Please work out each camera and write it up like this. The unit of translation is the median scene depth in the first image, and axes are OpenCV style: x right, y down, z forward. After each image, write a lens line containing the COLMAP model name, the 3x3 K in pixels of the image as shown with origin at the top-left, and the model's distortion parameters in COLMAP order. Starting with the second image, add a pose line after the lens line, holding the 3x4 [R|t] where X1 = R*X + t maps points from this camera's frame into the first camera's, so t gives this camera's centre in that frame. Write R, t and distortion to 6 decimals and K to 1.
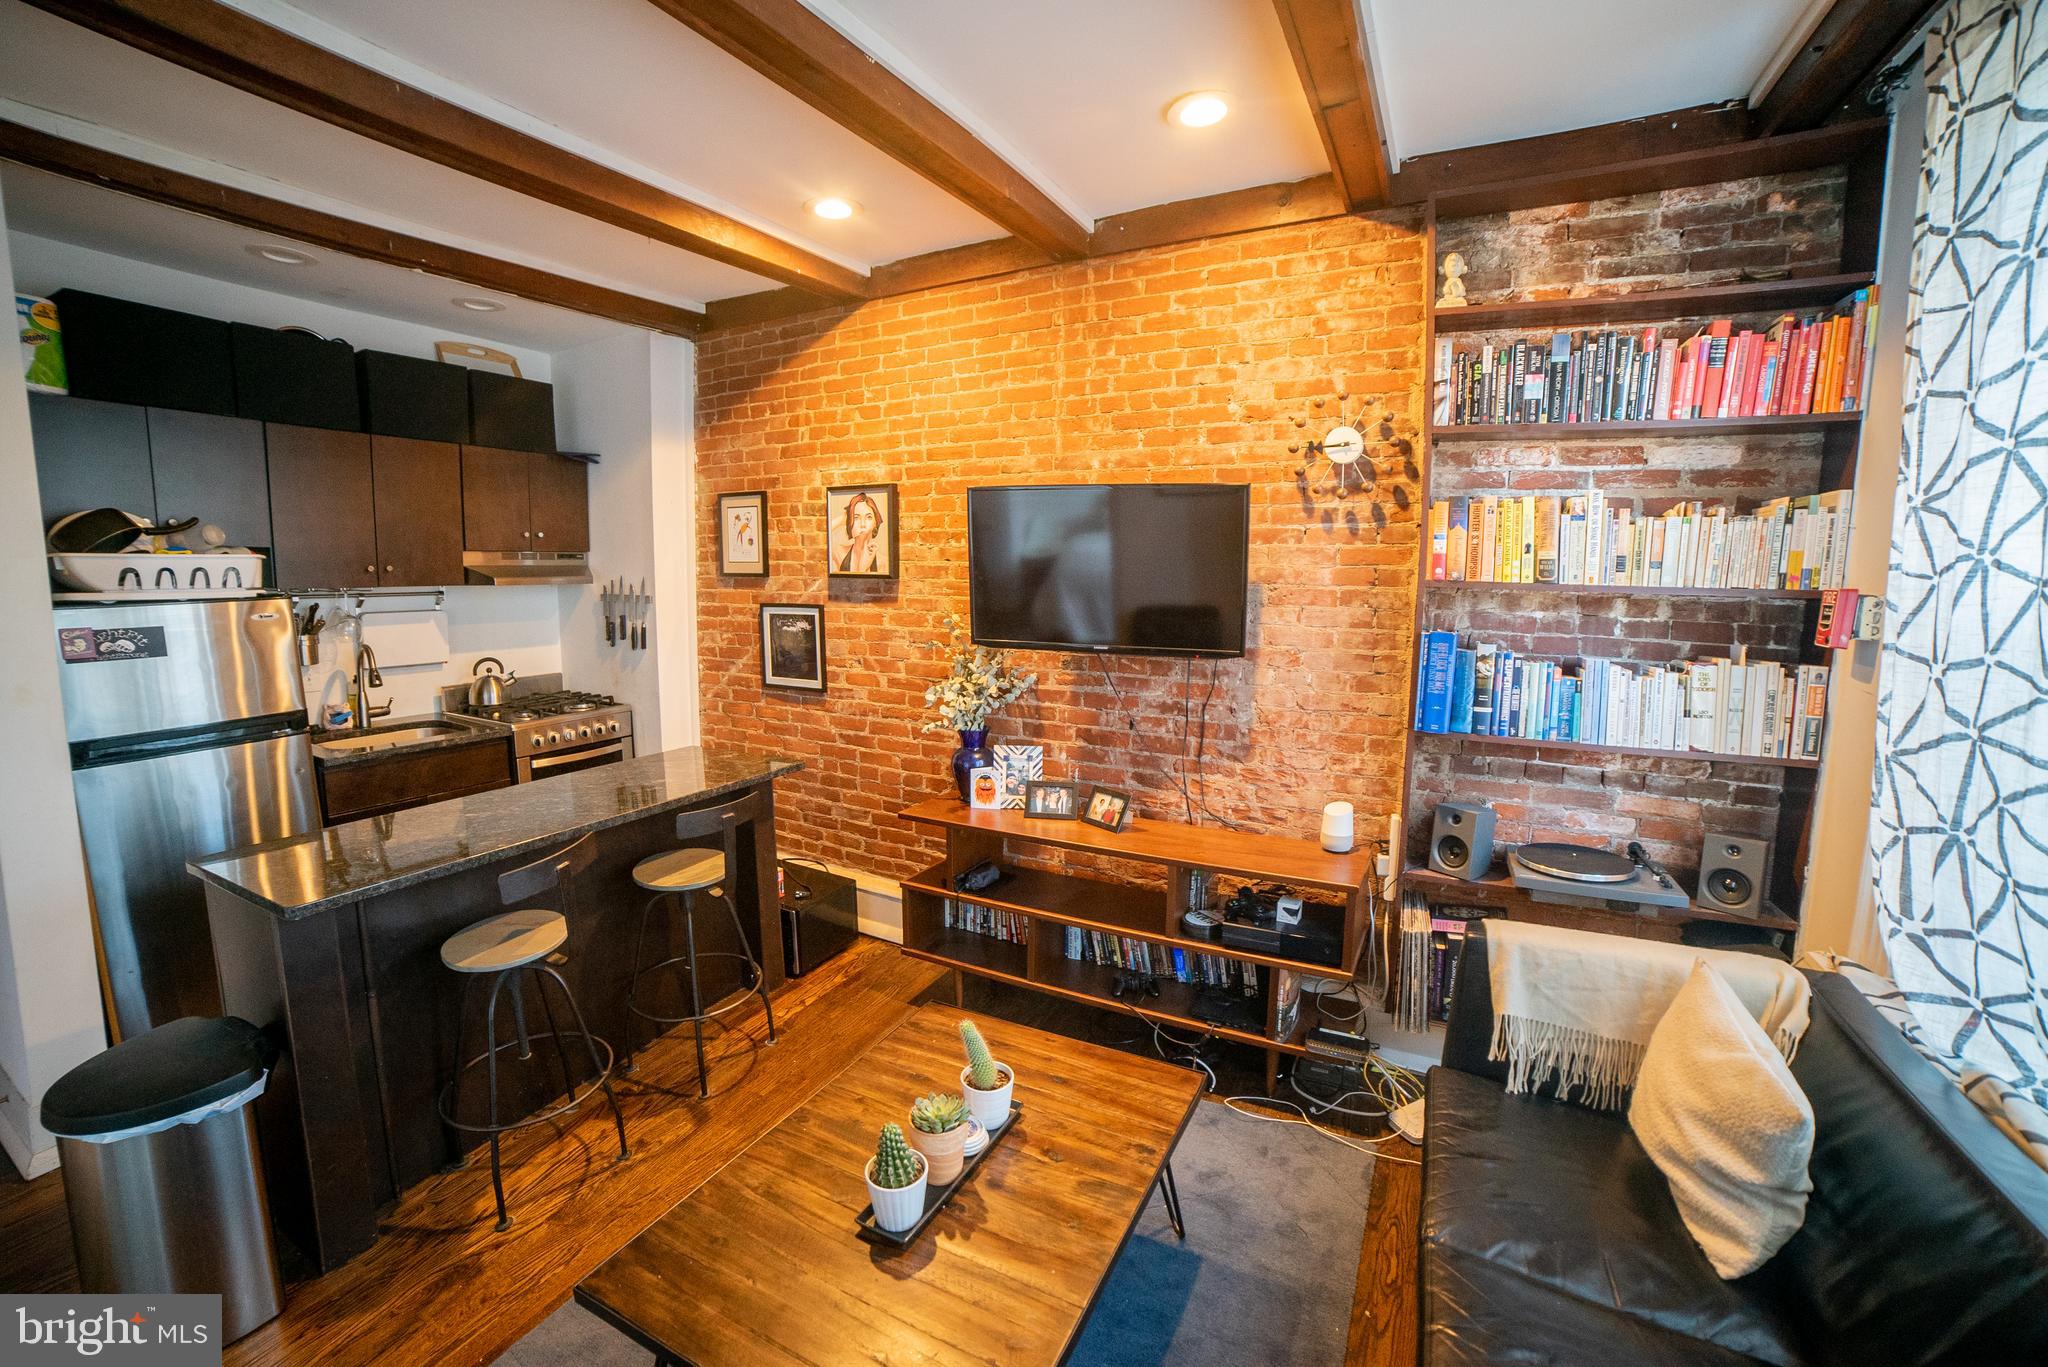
lens RADIAL K [[835.8, 0, 1017.8], [0, 835.8, 668.4], [0, 0, 1]] dist [-0.115033, 0.040949]
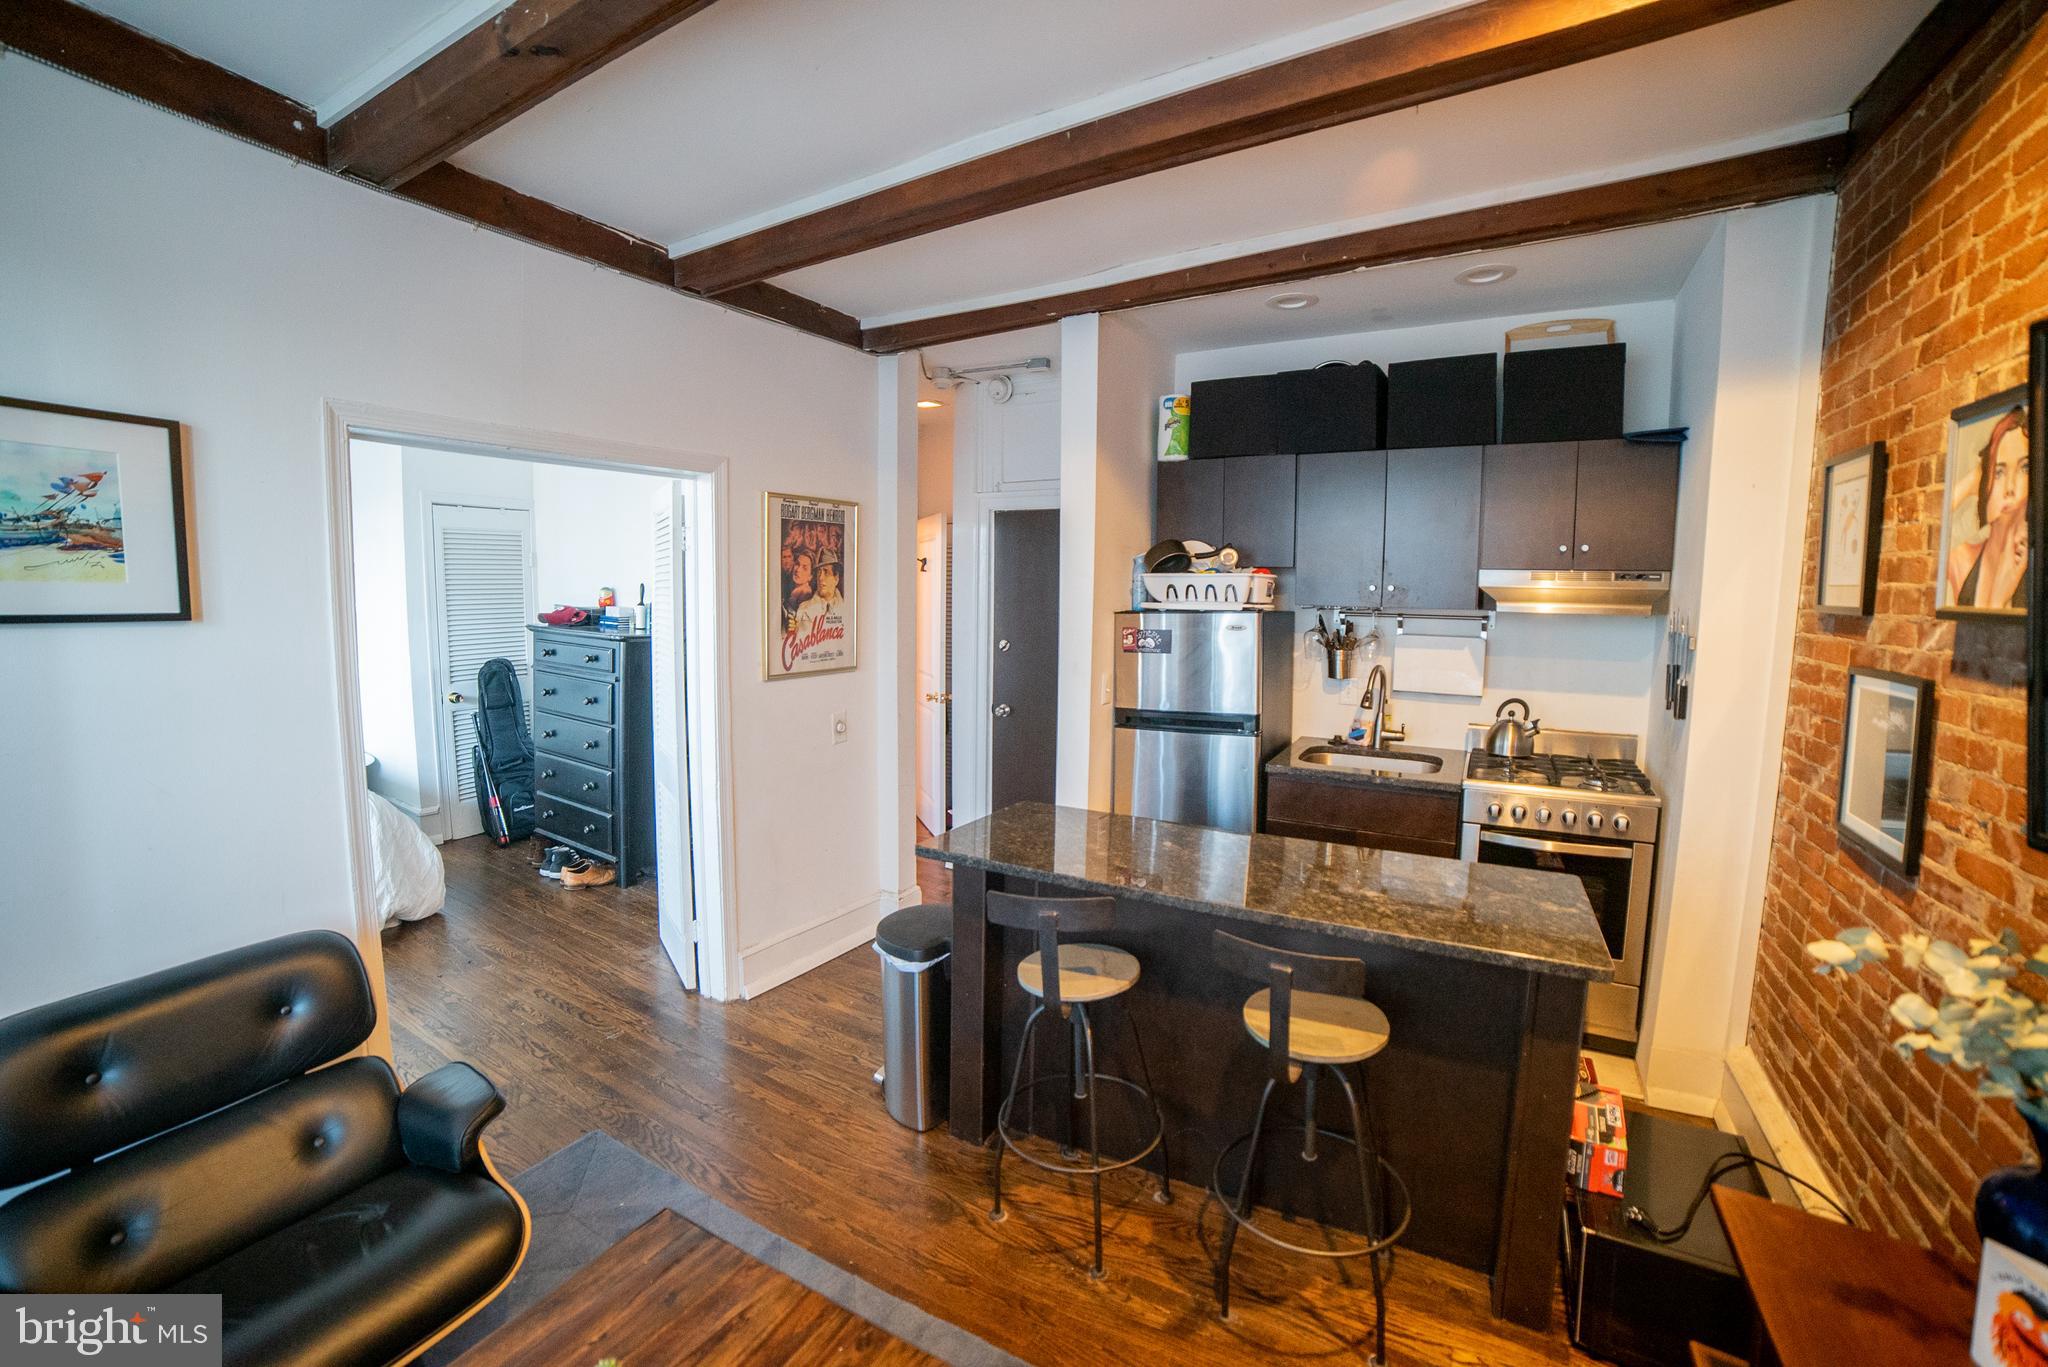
lens RADIAL K [[830.8, 0, 1018.0], [0, 830.8, 667.7], [0, 0, 1]] dist [-0.097618, 0.031496]
pose [[-0.019133, 0.090428, -0.995719, 0.216223], [-0.126683, 0.987656, 0.092130, -0.070375], [0.991759, 0.127903, -0.007441, 0.612781]]
